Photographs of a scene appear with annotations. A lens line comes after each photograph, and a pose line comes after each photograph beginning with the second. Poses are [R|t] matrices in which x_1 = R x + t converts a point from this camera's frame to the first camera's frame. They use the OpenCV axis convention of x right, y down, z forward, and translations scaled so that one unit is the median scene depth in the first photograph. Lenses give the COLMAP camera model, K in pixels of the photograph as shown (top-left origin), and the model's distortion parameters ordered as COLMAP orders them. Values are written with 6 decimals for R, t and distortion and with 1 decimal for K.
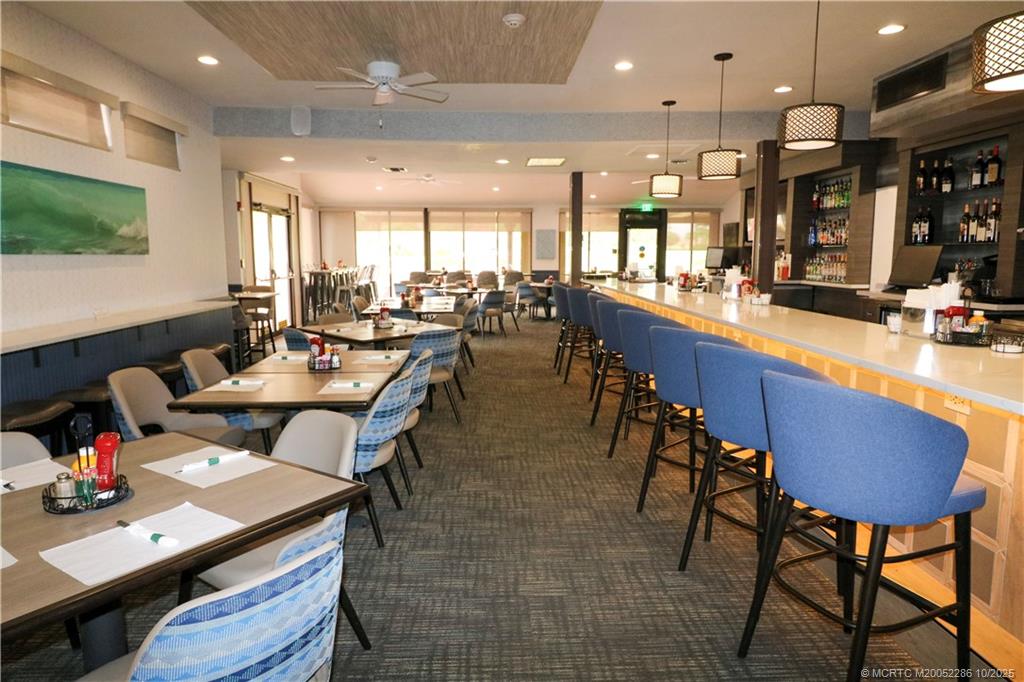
lens RADIAL K [[656.5, 0, 531.4], [0, 656.5, 337.6], [0, 0, 1]] dist [0.025223, -0.002335]
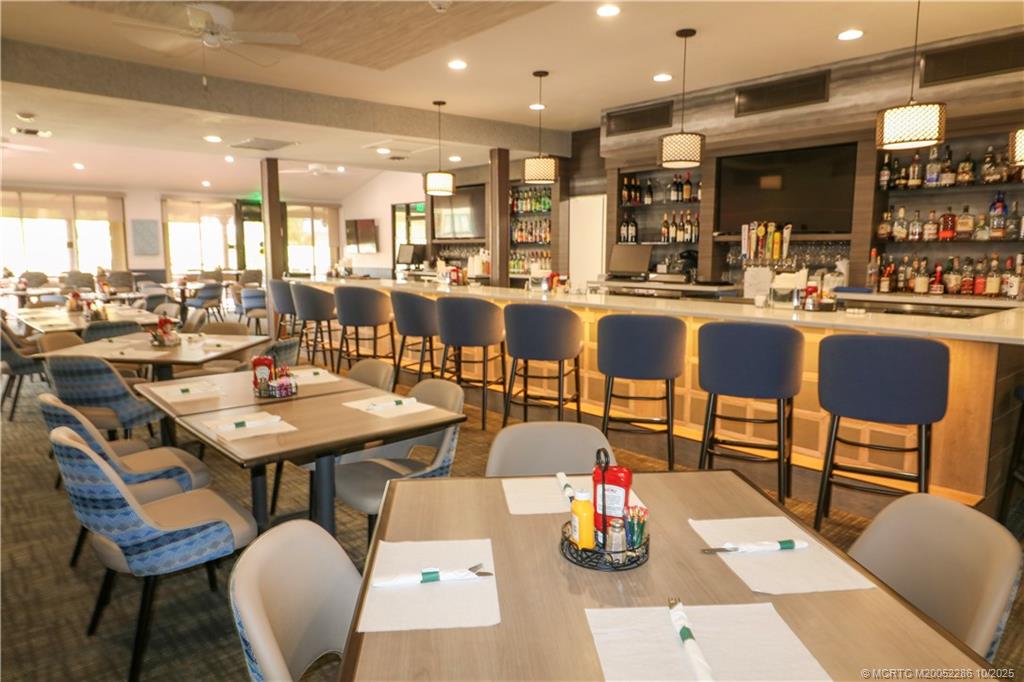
lens RADIAL K [[656.5, 0, 531.4], [0, 656.5, 337.6], [0, 0, 1]] dist [0.025223, -0.002335]
pose [[0.776446, -0.082243, 0.624795, -0.374095], [0.078676, 0.996341, 0.033377, -0.015022], [-0.625254, 0.023241, 0.780075, 0.122911]]
